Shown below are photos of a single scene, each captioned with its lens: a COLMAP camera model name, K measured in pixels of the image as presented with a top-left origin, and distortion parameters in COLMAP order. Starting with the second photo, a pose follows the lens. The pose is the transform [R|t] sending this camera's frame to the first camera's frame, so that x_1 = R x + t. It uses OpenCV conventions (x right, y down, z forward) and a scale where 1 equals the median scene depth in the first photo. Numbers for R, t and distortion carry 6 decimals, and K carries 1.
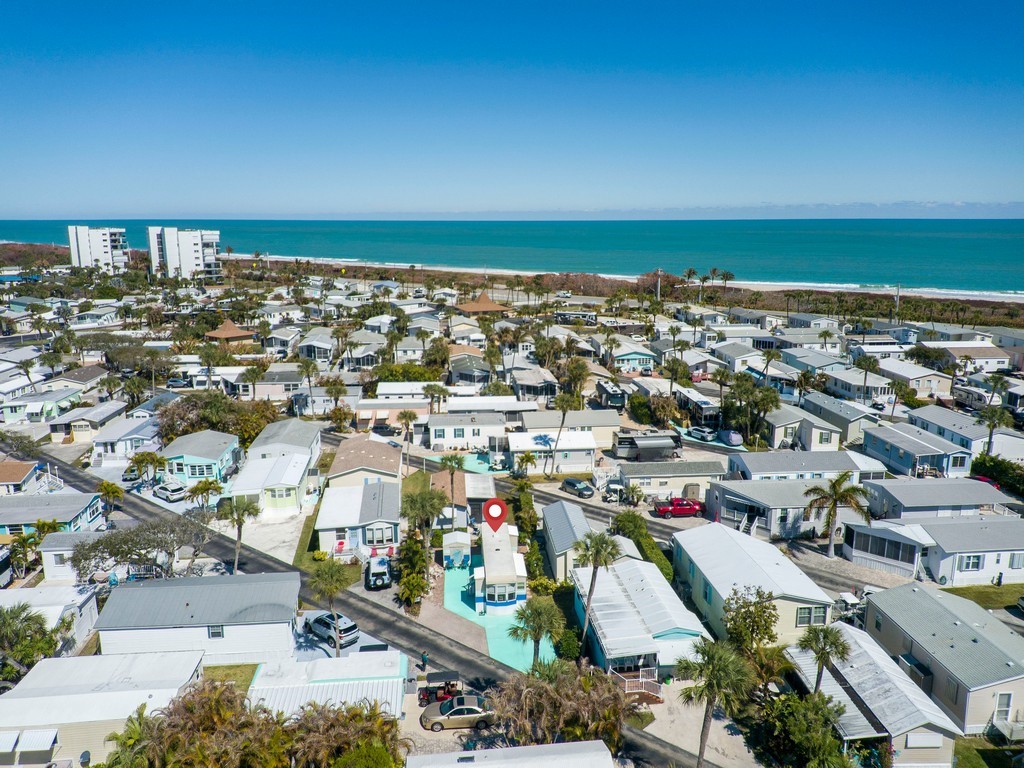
lens RADIAL K [[772.0, 0, 509.5], [0, 772.0, 380.3], [0, 0, 1]] dist [0.086901, -0.116262]
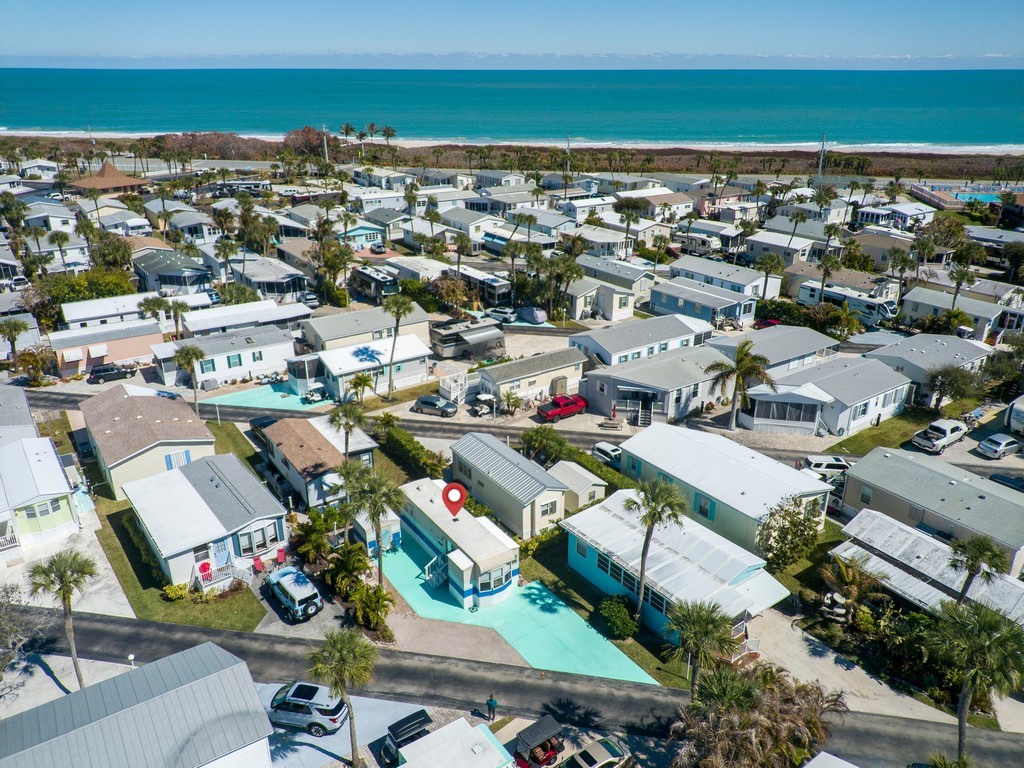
lens RADIAL K [[772.0, 0, 518.3], [0, 772.0, 385.0], [0, 0, 1]] dist [0.086901, -0.116262]
pose [[0.870989, -0.183594, 0.455709, -0.175156], [0.098721, 0.974037, 0.203731, -0.036444], [-0.481281, -0.132459, 0.866500, 0.202929]]
